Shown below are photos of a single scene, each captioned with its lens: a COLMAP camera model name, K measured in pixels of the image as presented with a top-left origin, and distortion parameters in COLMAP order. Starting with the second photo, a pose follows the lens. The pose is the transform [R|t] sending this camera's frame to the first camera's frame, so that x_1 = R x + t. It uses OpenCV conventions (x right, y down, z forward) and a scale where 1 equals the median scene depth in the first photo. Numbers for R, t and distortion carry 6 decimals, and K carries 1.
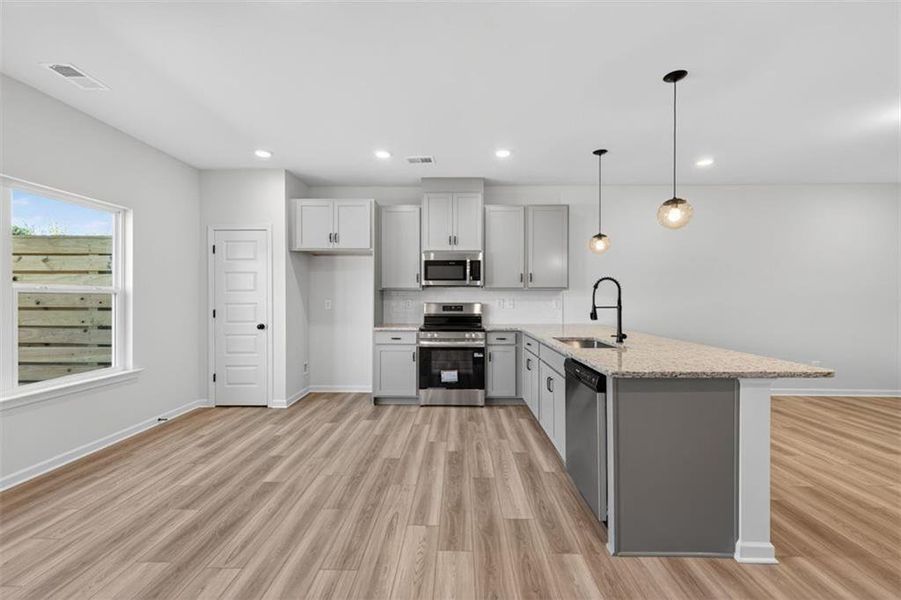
lens RADIAL K [[375.7, 0, 450.5], [0, 375.7, 300.0], [0, 0, 1]] dist [0.005885, -0.000104]
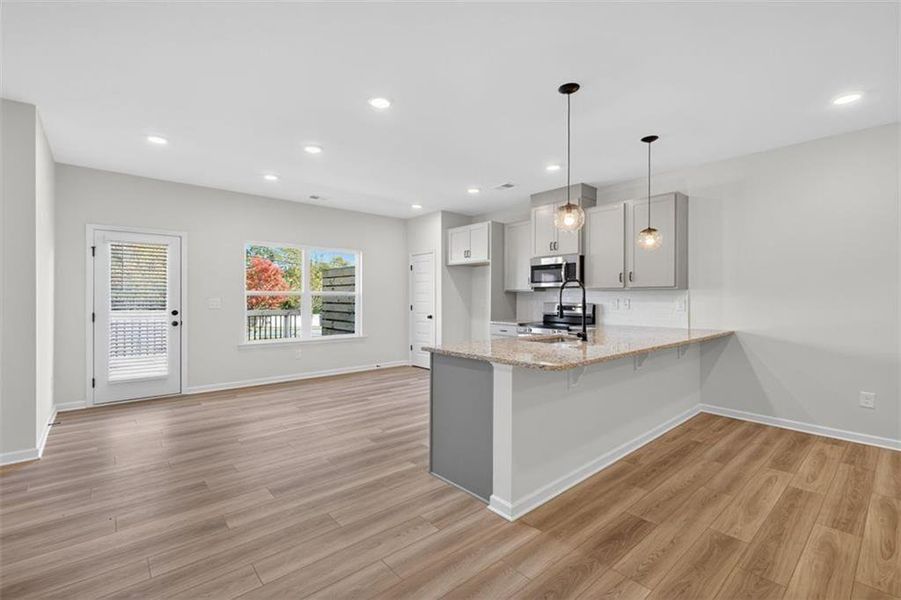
lens RADIAL K [[383.1, 0, 460.9], [0, 383.1, 298.3], [0, 0, 1]] dist [-0.020930, -0.000071]
pose [[0.685077, -0.000134, -0.728471, 0.742236], [-0.006664, 0.999957, -0.006451, 0.004437], [0.728440, 0.009274, 0.685047, 0.035917]]
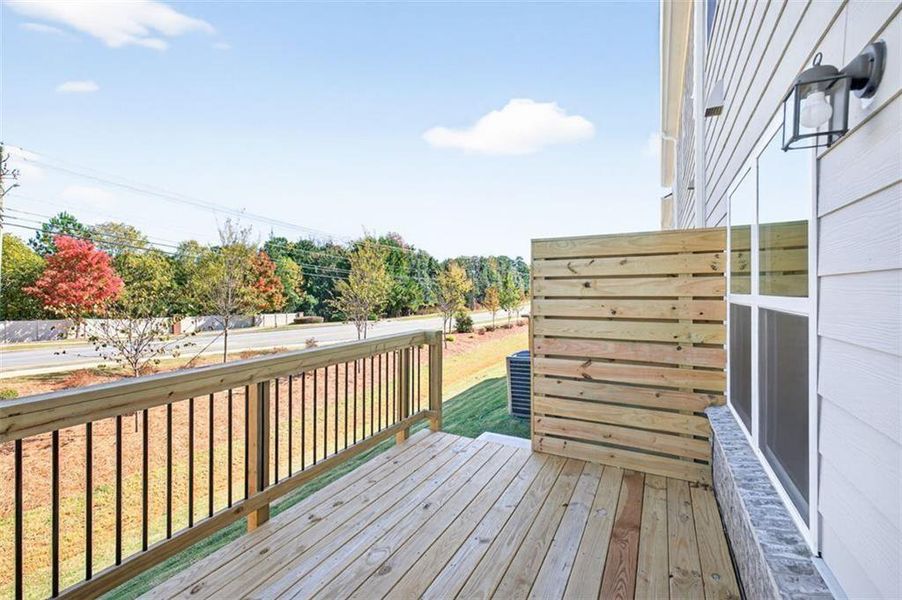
lens RADIAL K [[376.1, 0, 451.0], [0, 376.1, 300.0], [0, 0, 1]] dist [0.005885, -0.000104]
pose [[0.895910, 0.005202, -0.444205, -0.851934], [-0.004304, 0.999986, 0.003031, -0.017543], [0.444214, -0.000804, 0.895920, 0.053589]]
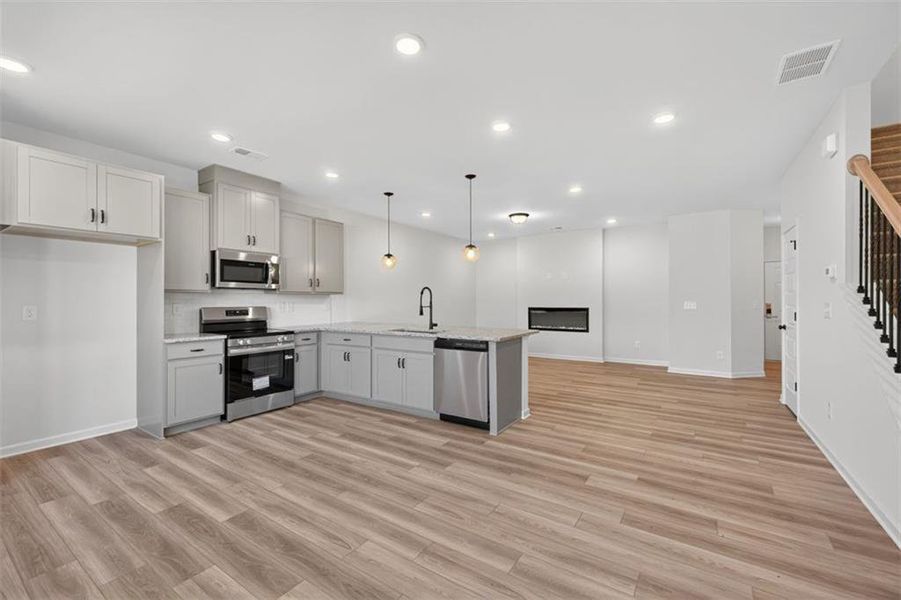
lens RADIAL K [[375.7, 0, 450.5], [0, 375.7, 300.0], [0, 0, 1]] dist [0.005885, -0.000104]
pose [[0.538311, -0.001115, 0.842746, -0.598205], [0.009525, 0.999943, -0.004762, 0.000278], [-0.842692, 0.010591, 0.538291, 0.076973]]
